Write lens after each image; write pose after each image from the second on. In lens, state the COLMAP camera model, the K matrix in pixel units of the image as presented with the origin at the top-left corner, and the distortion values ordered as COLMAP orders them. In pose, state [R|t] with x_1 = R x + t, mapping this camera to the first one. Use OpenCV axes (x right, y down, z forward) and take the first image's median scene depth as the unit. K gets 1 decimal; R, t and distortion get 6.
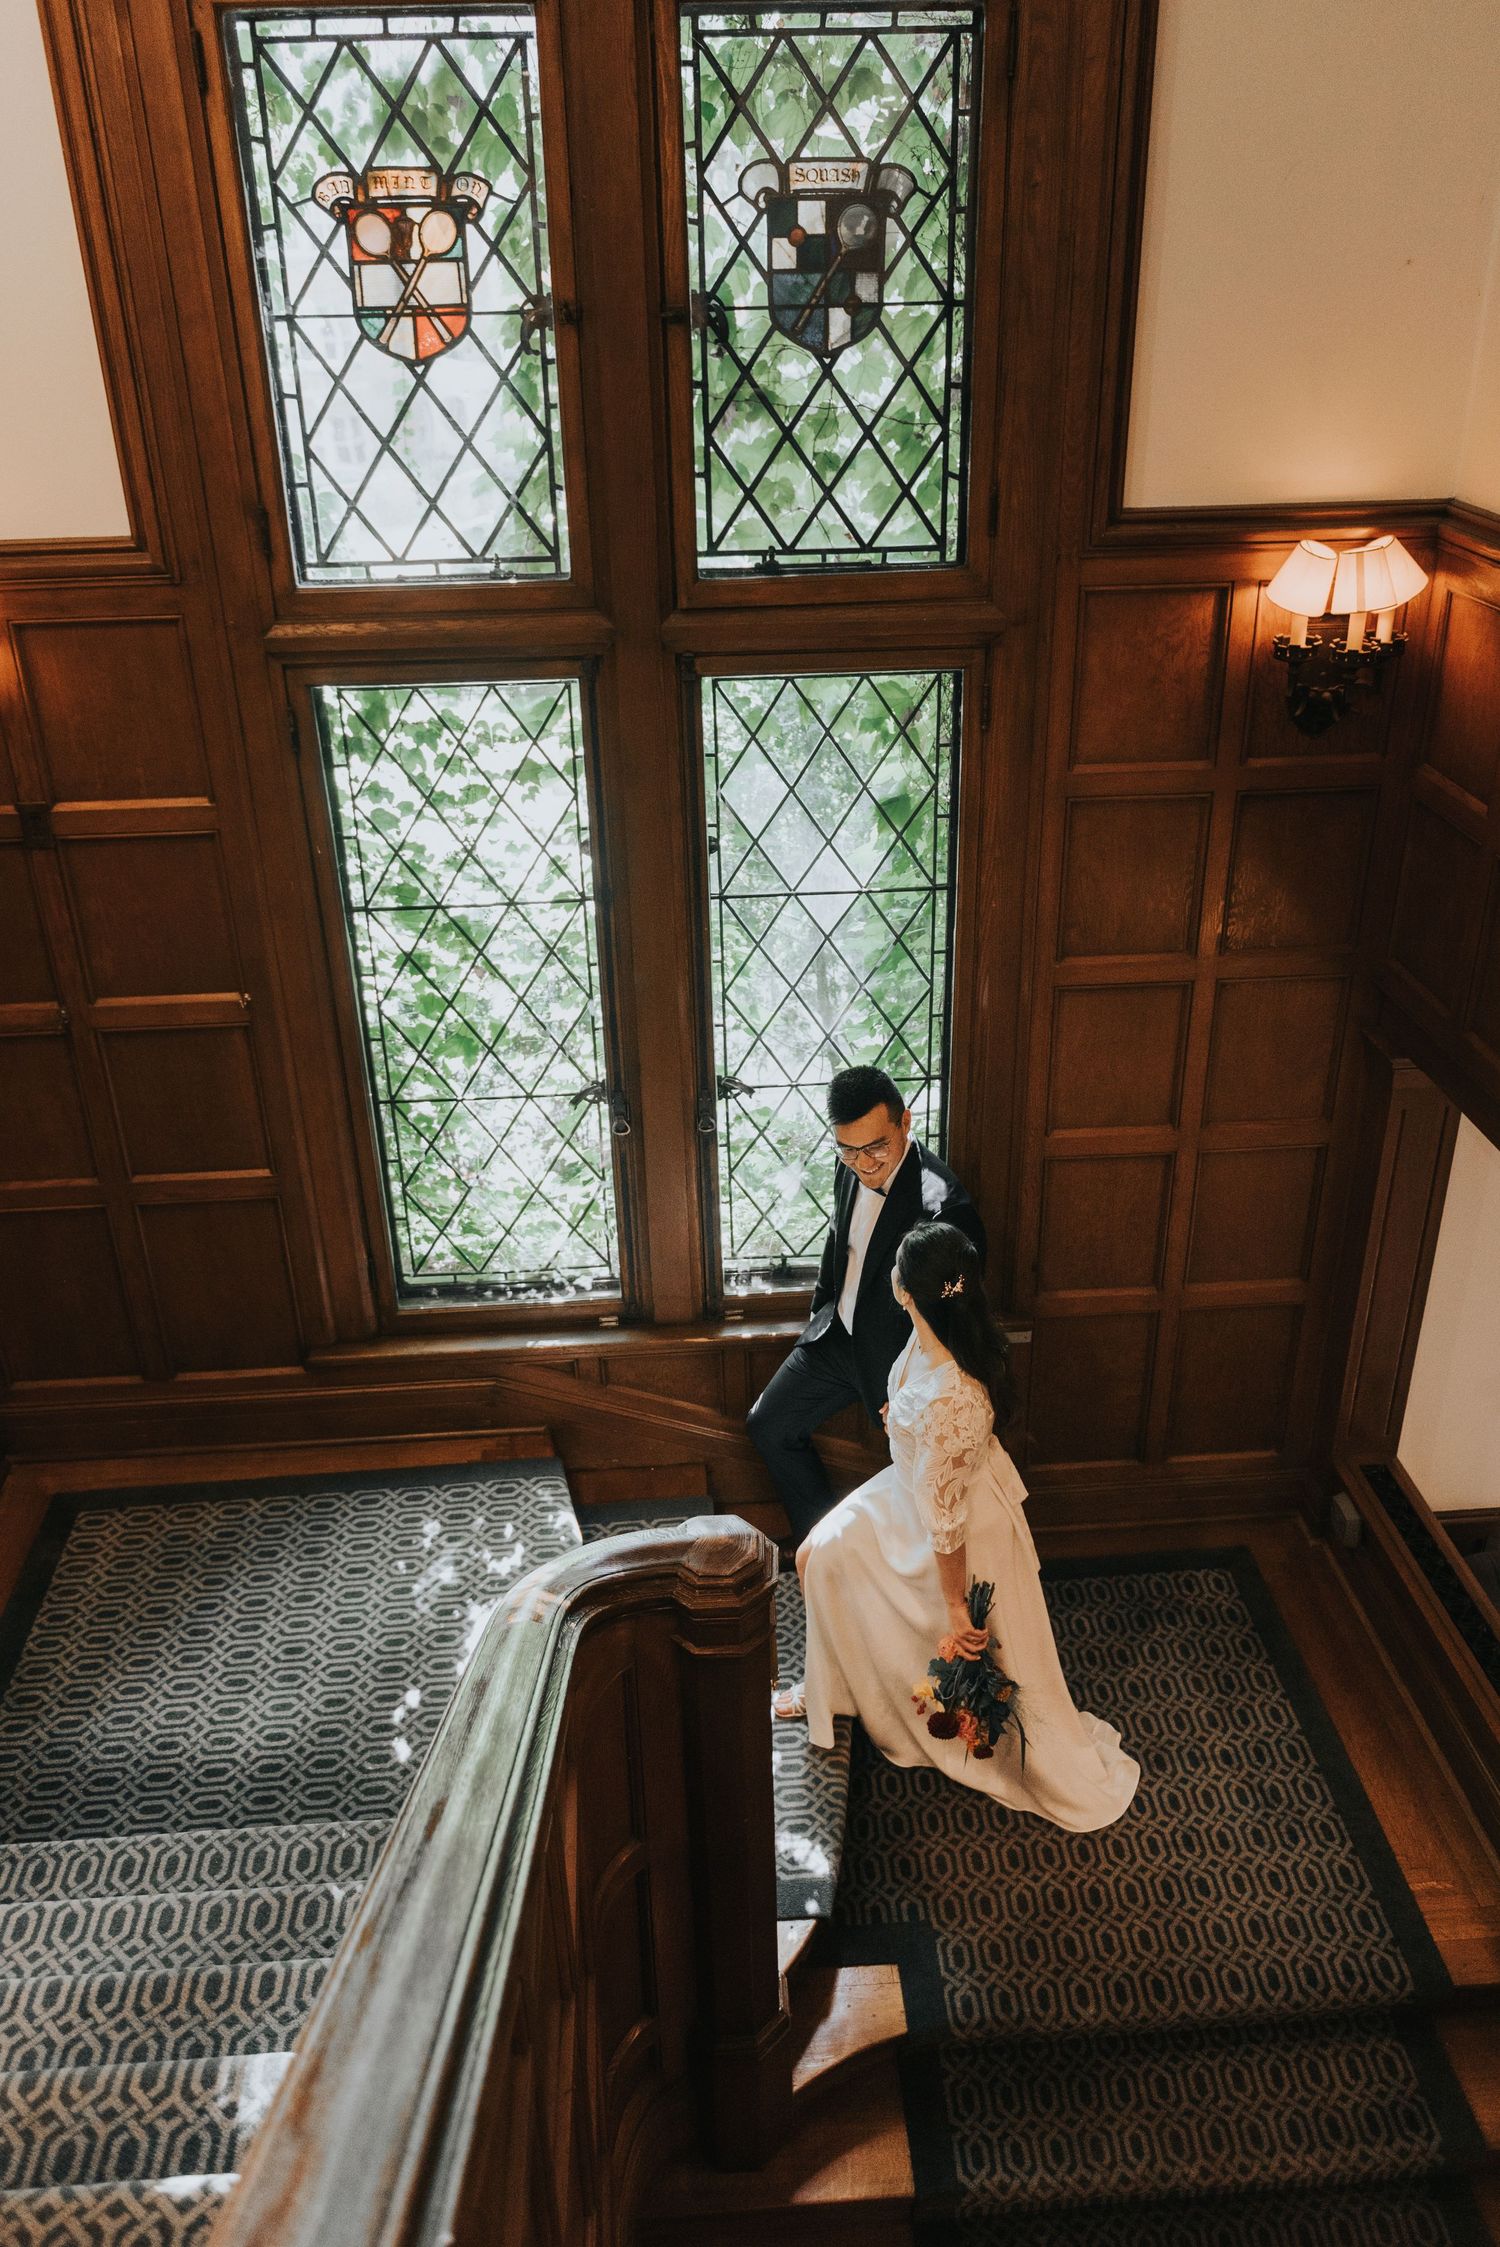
lens RADIAL K [[1663.4, 0, 751.9], [0, 1663.4, 1122.0], [0, 0, 1]] dist [0.001476, -0.001586]
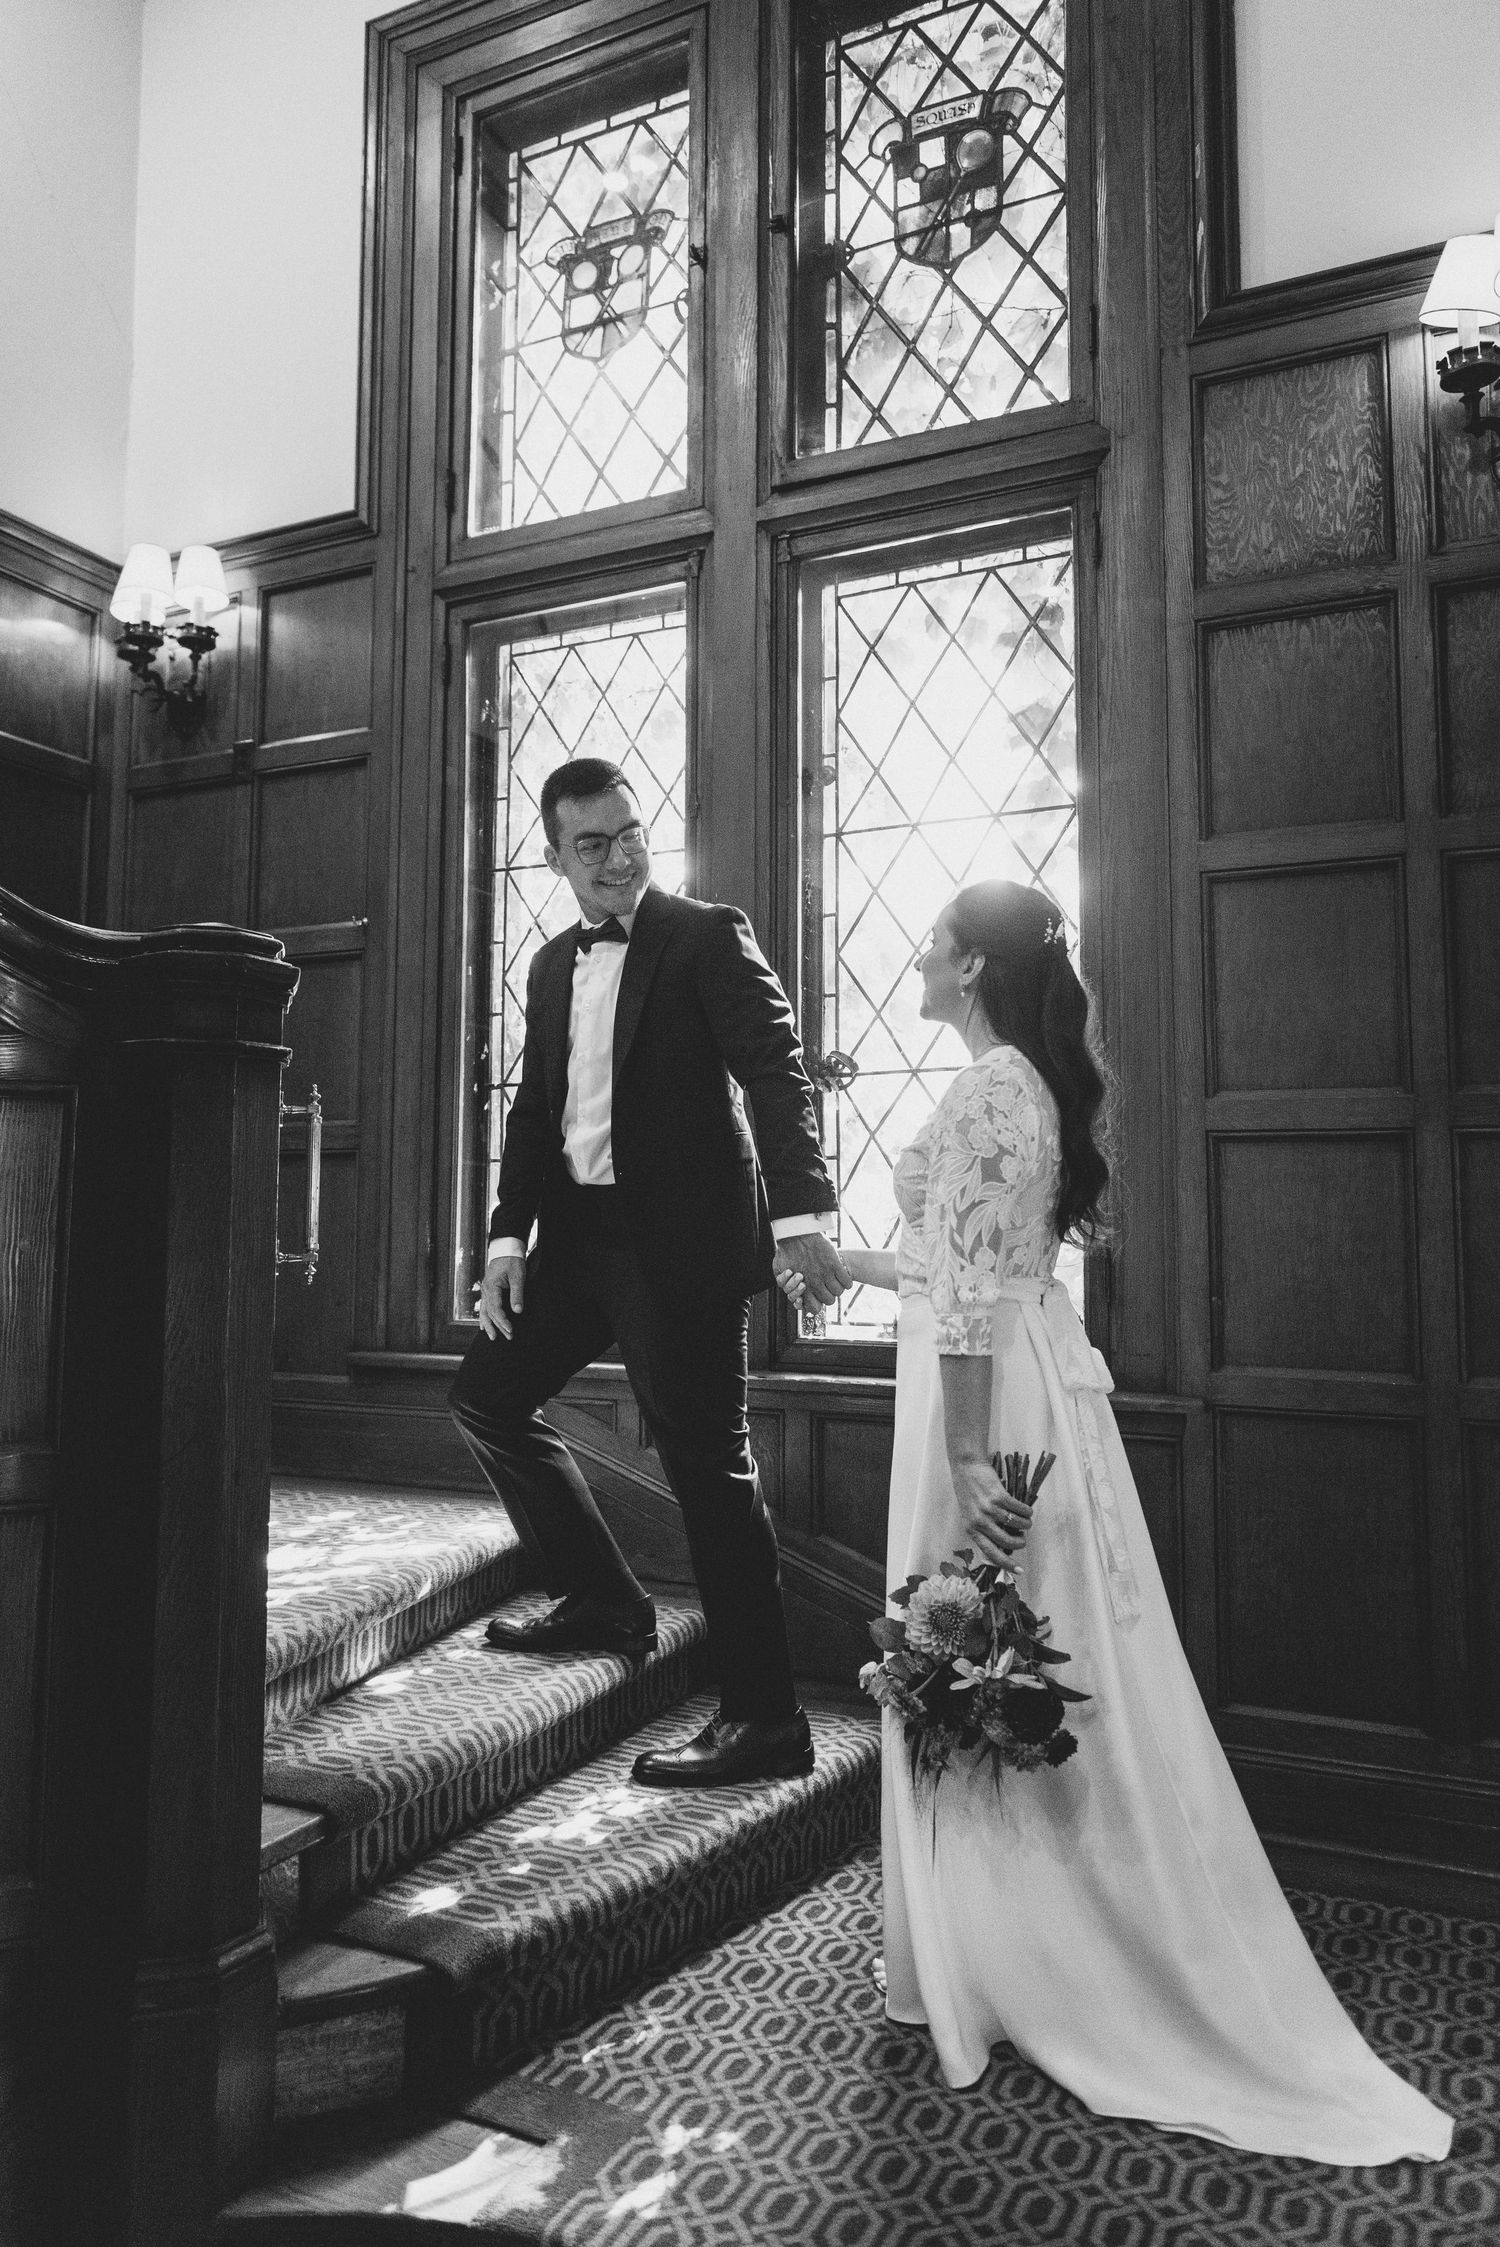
lens RADIAL K [[1543.4, 0, 750.5], [0, 1543.4, 1122.0], [0, 0, 1]] dist [-0.005038, 0.002446]
pose [[0.867509, -0.006367, -0.497380, 0.411001], [-0.249741, 0.859180, -0.446586, 0.439609], [0.430182, 0.511634, 0.743757, 0.532085]]
